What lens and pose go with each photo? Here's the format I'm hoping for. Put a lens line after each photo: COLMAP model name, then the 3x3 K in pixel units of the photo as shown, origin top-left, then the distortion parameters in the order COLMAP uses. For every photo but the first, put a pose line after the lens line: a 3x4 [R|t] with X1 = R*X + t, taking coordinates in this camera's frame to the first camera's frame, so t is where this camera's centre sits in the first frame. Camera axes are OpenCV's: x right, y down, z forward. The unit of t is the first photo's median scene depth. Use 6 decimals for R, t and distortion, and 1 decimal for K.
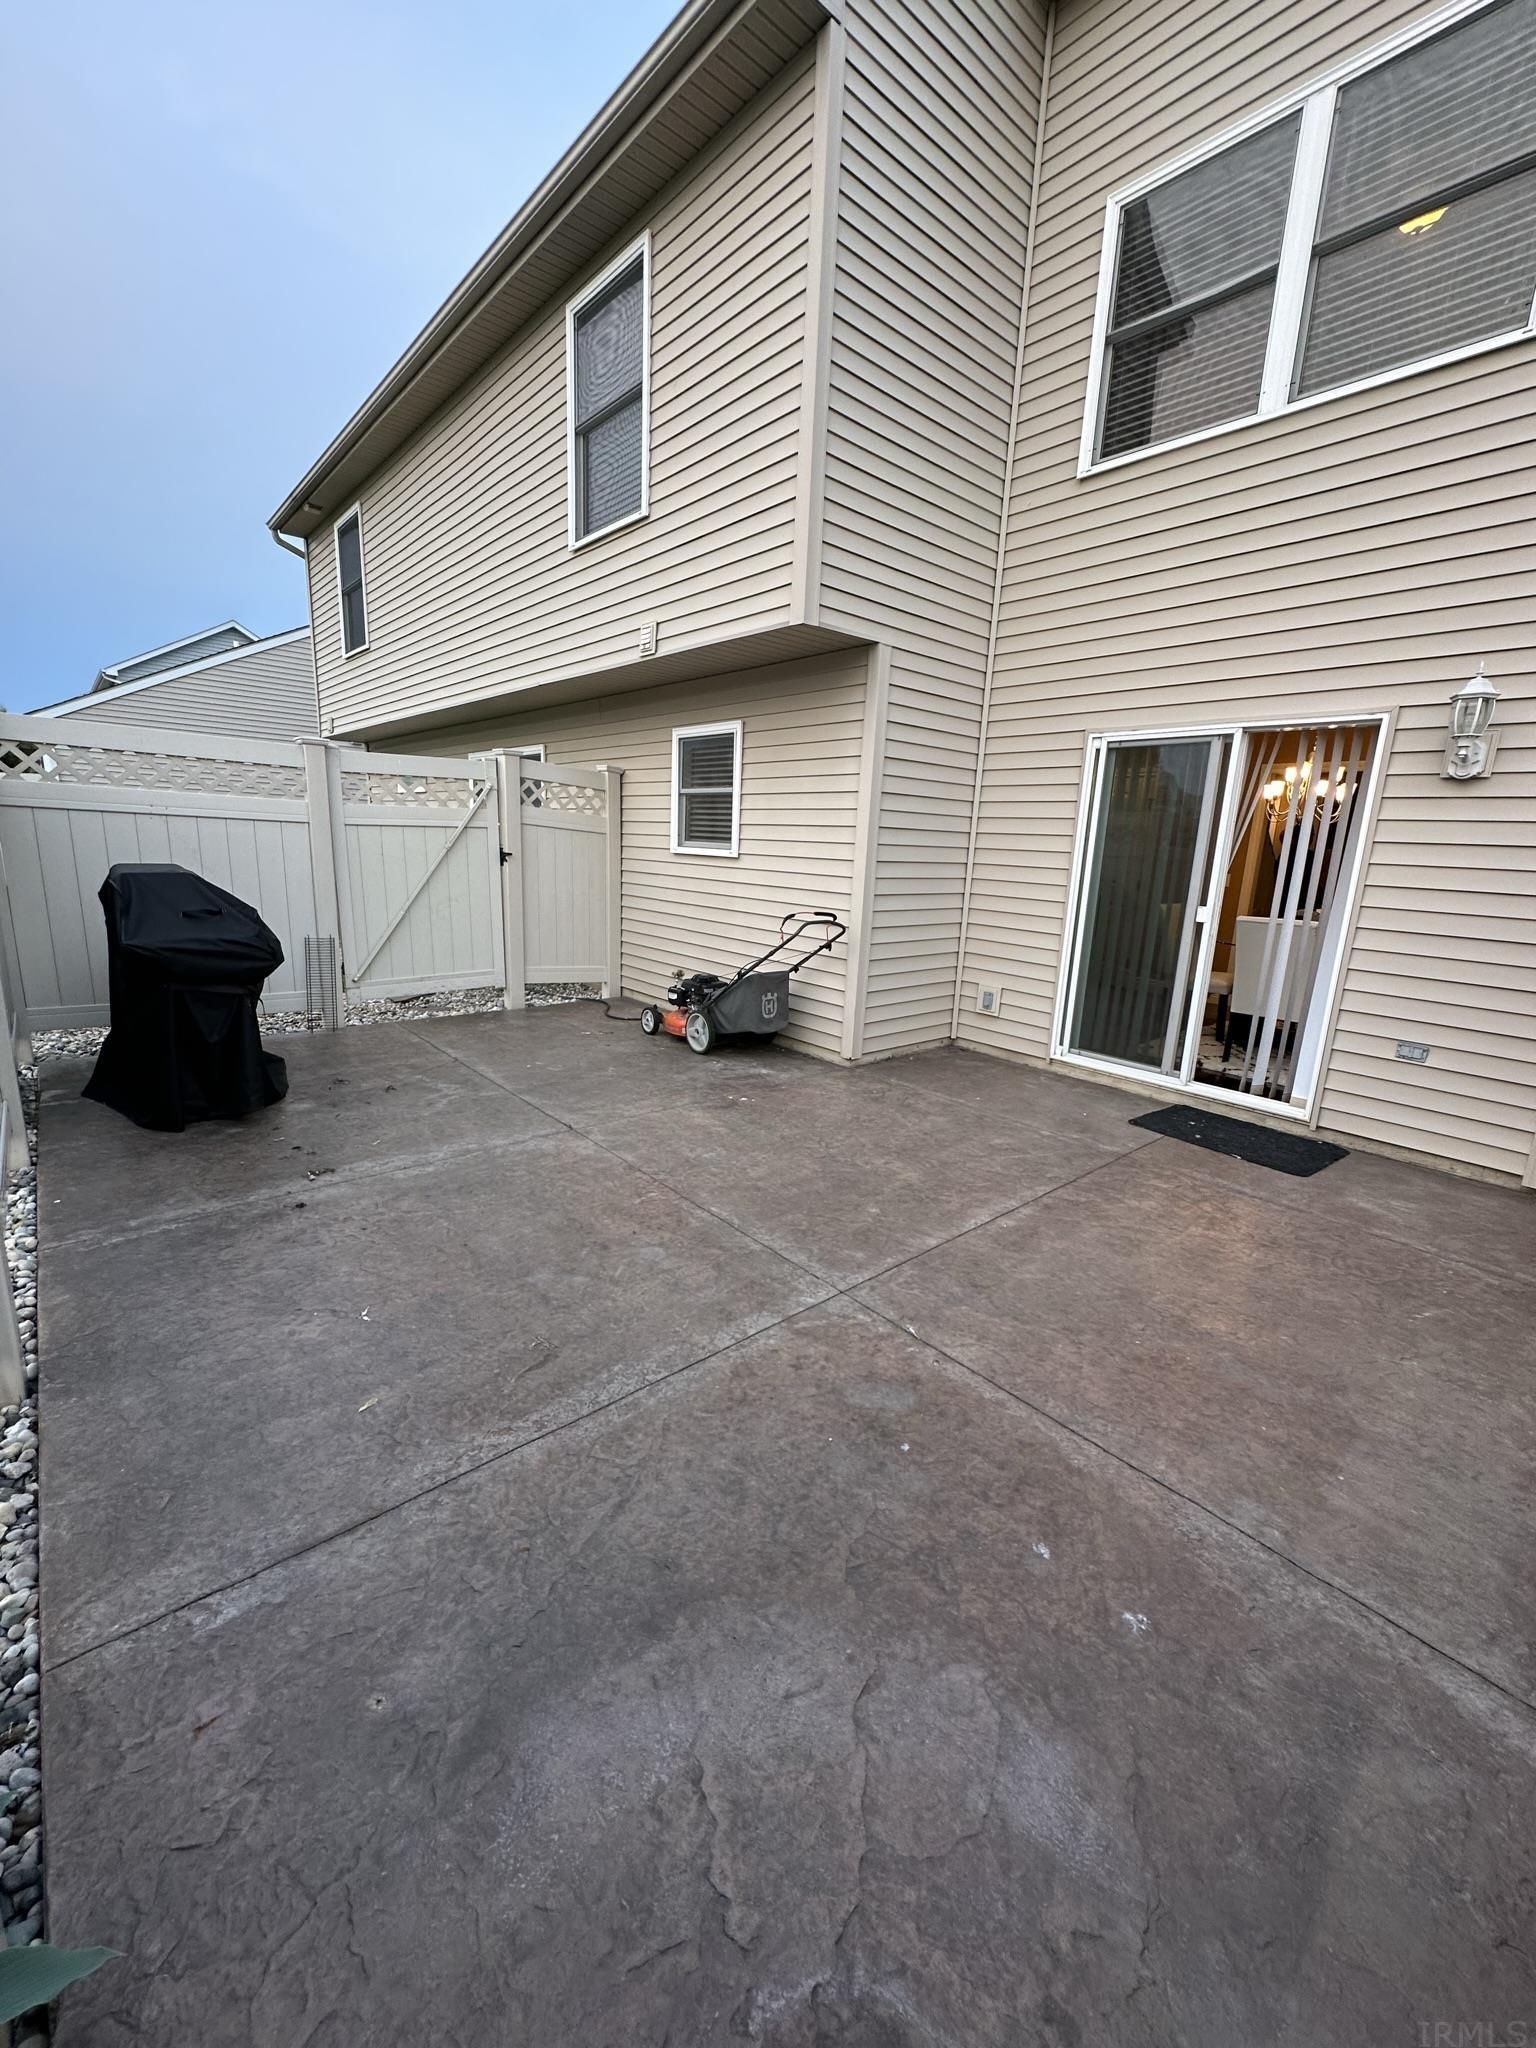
lens RADIAL K [[817.2, 0, 768.0], [0, 817.2, 1024.0], [0, 0, 1]] dist [-0.003019, 0.000865]
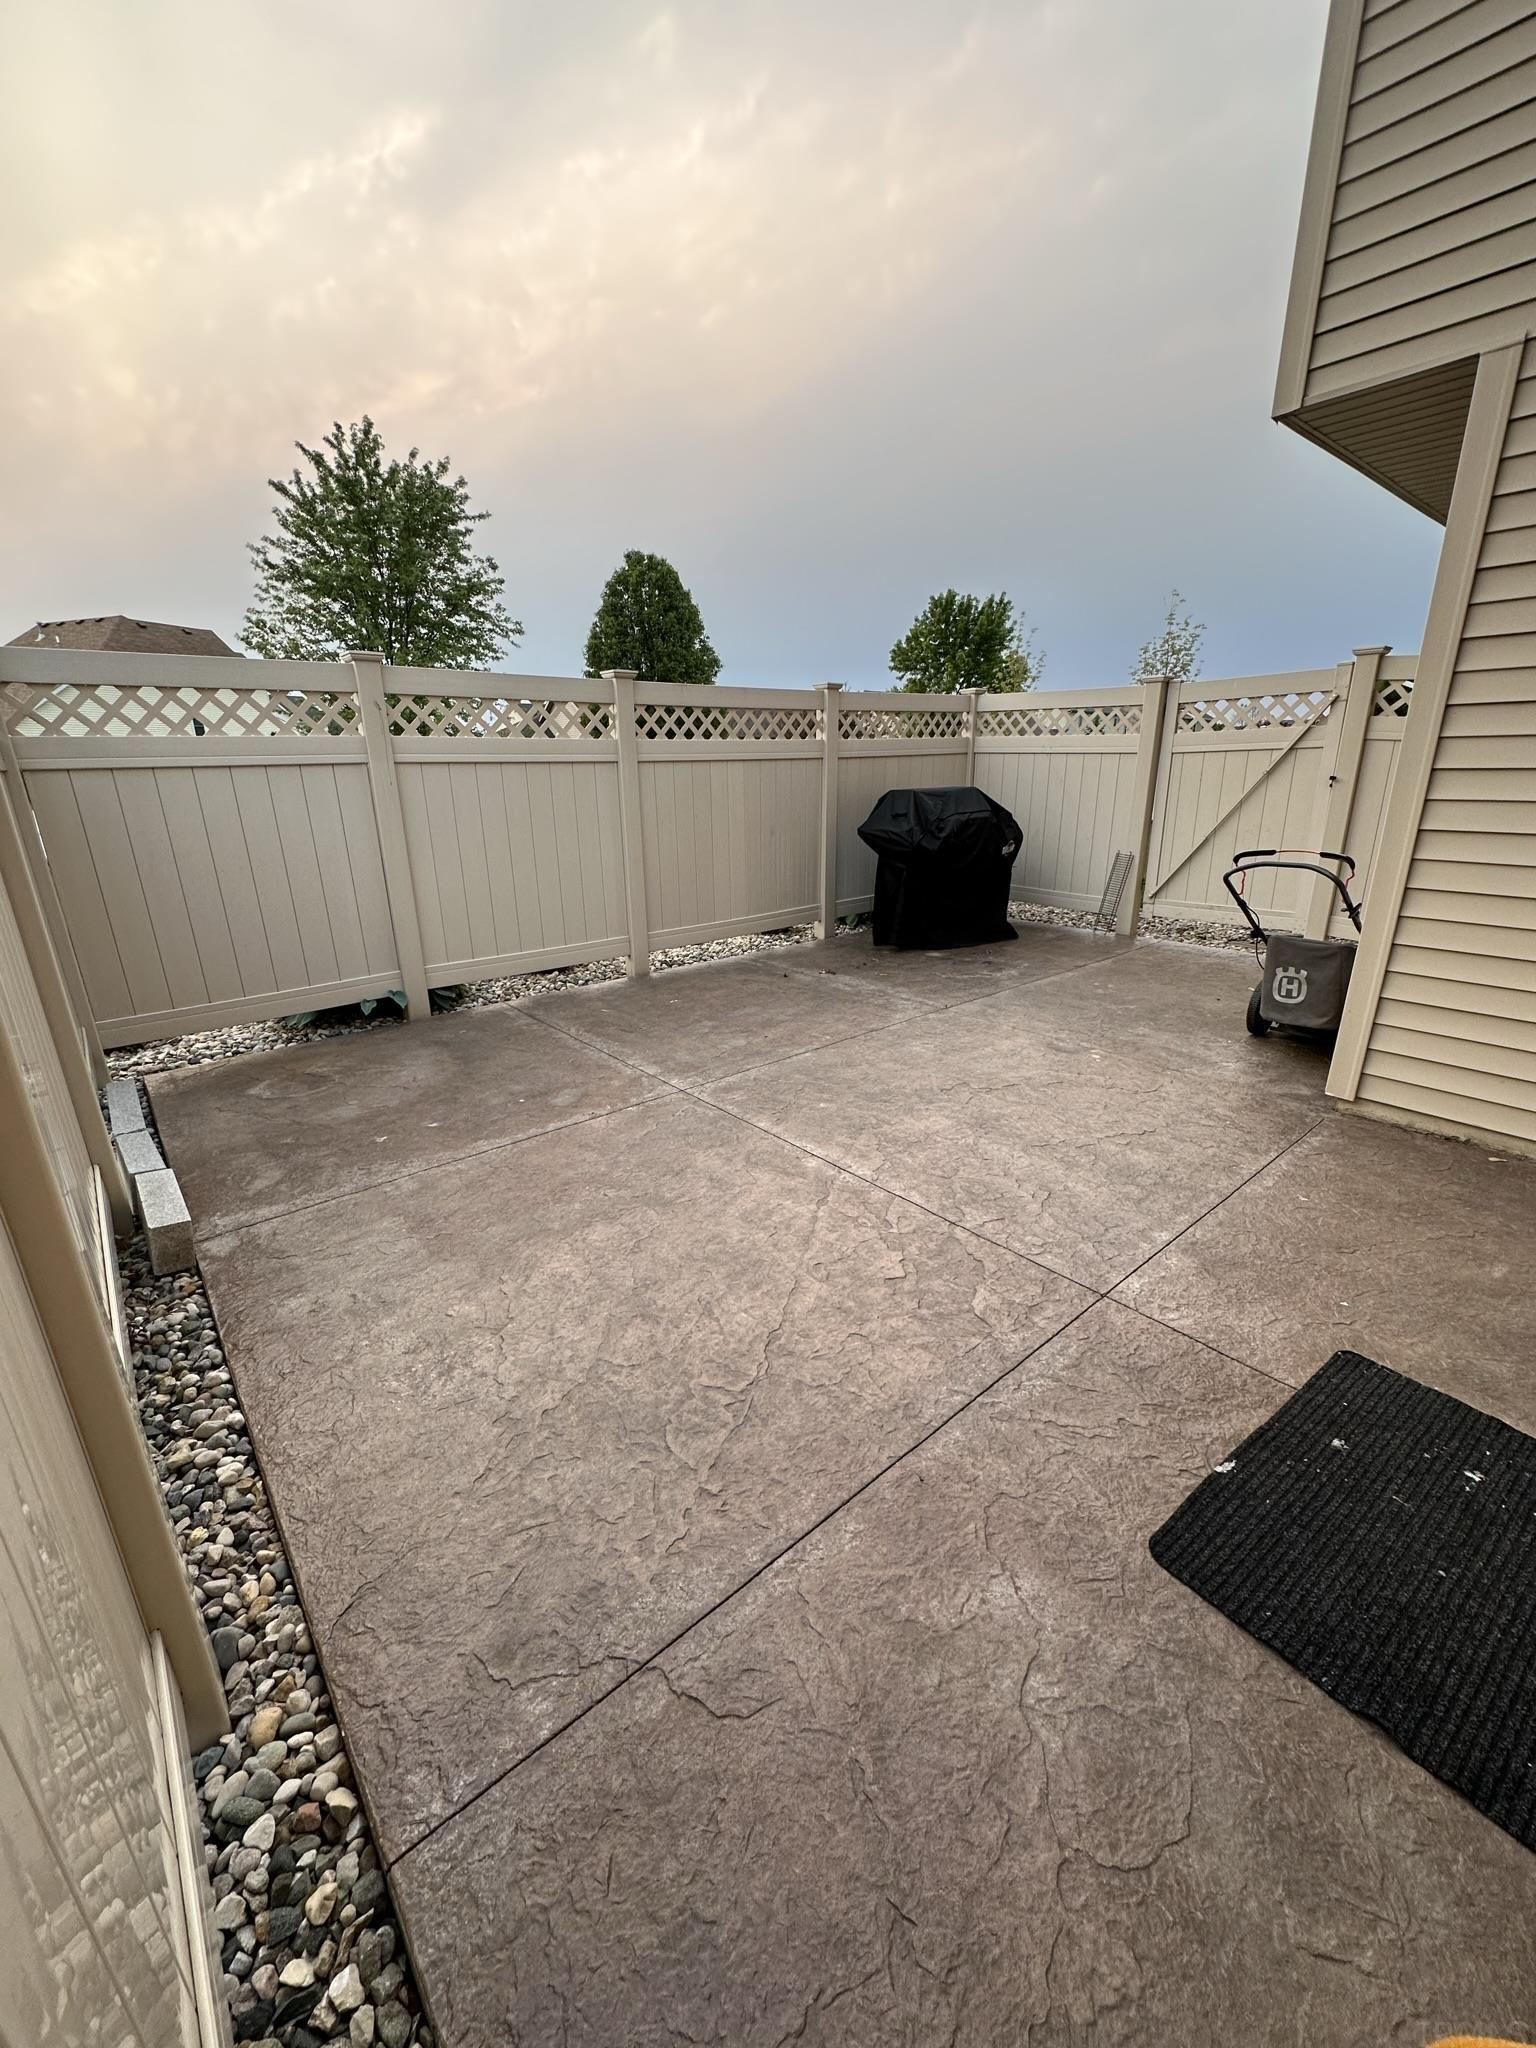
lens RADIAL K [[817.2, 0, 768.0], [0, 817.2, 1024.0], [0, 0, 1]] dist [-0.003019, 0.000865]
pose [[-0.018463, 0.264755, -0.964139, 1.119756], [-0.208840, 0.942012, 0.262678, -0.132424], [0.977776, 0.206200, 0.037899, 0.872519]]
